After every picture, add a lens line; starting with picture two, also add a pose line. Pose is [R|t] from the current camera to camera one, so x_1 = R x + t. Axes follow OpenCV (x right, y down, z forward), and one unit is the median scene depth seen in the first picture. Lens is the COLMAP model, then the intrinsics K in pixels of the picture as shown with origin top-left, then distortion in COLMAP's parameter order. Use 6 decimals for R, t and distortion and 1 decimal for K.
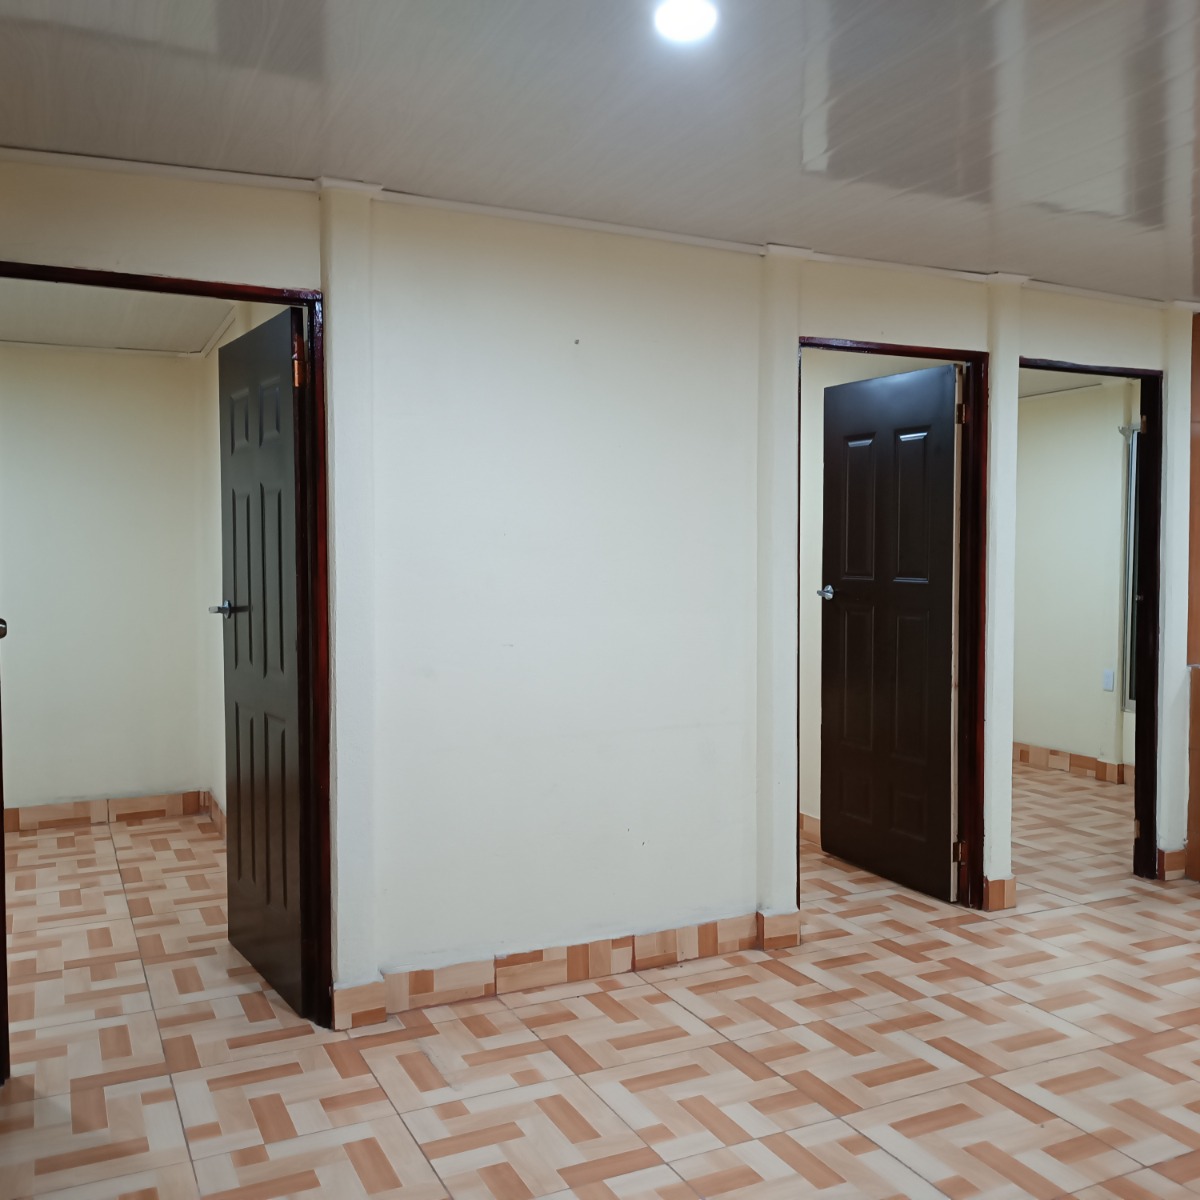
lens RADIAL K [[1144.2, 0, 595.1], [0, 1144.2, 585.7], [0, 0, 1]] dist [0.043823, -0.045513]
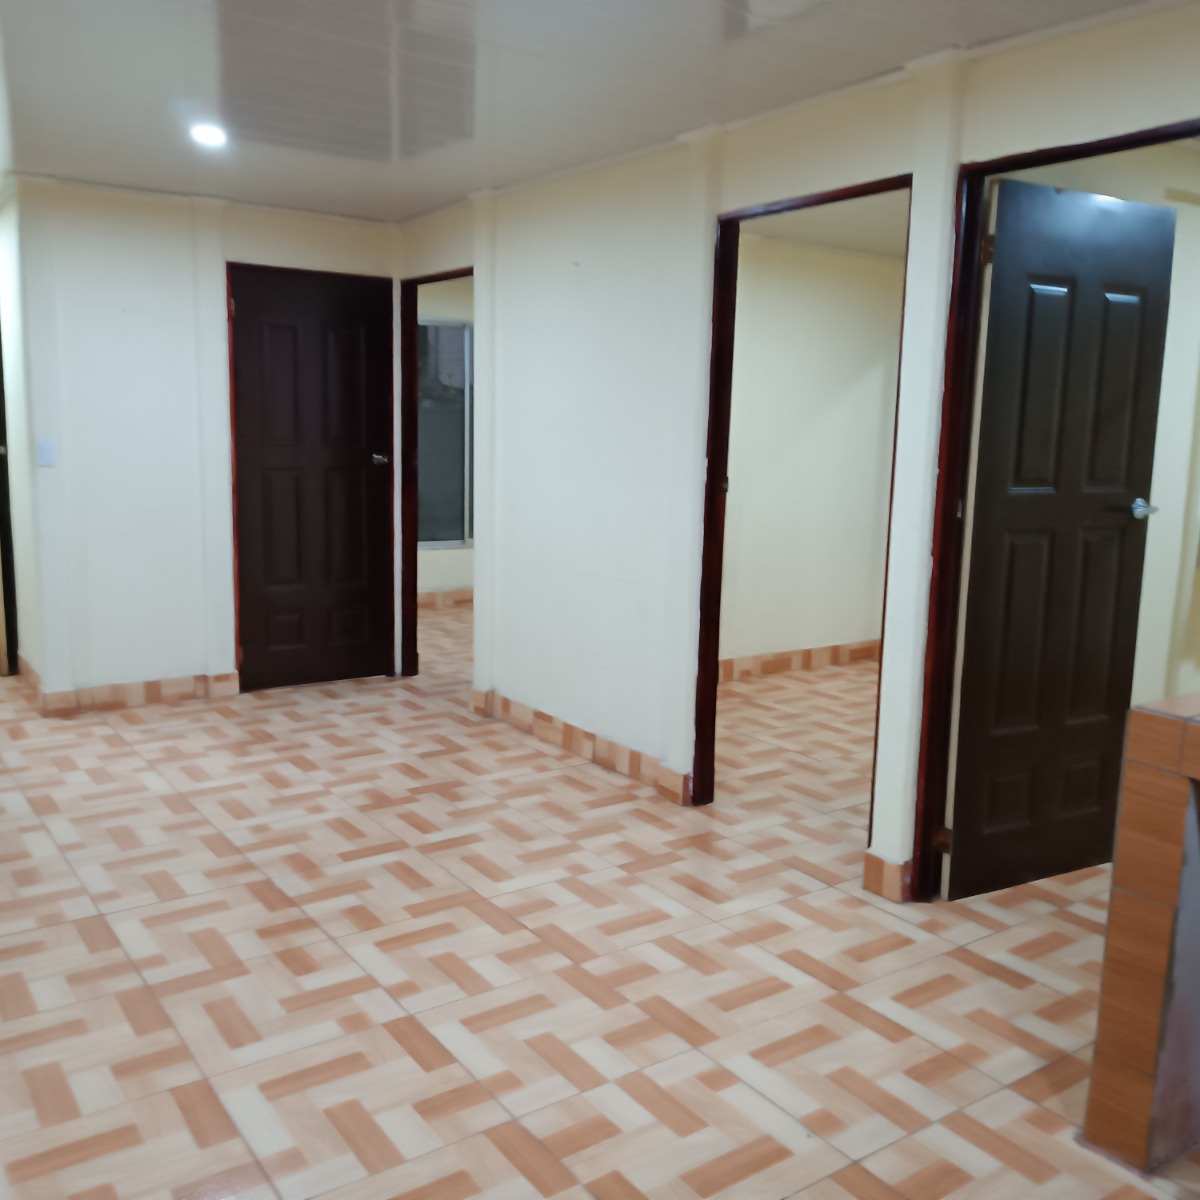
lens RADIAL K [[1144.2, 0, 595.1], [0, 1144.2, 585.7], [0, 0, 1]] dist [0.043823, -0.045513]
pose [[0.167745, 0.148428, -0.974593, 1.277177], [-0.052891, 0.988532, 0.141447, -0.040959], [0.984411, 0.027820, 0.173671, 0.791075]]
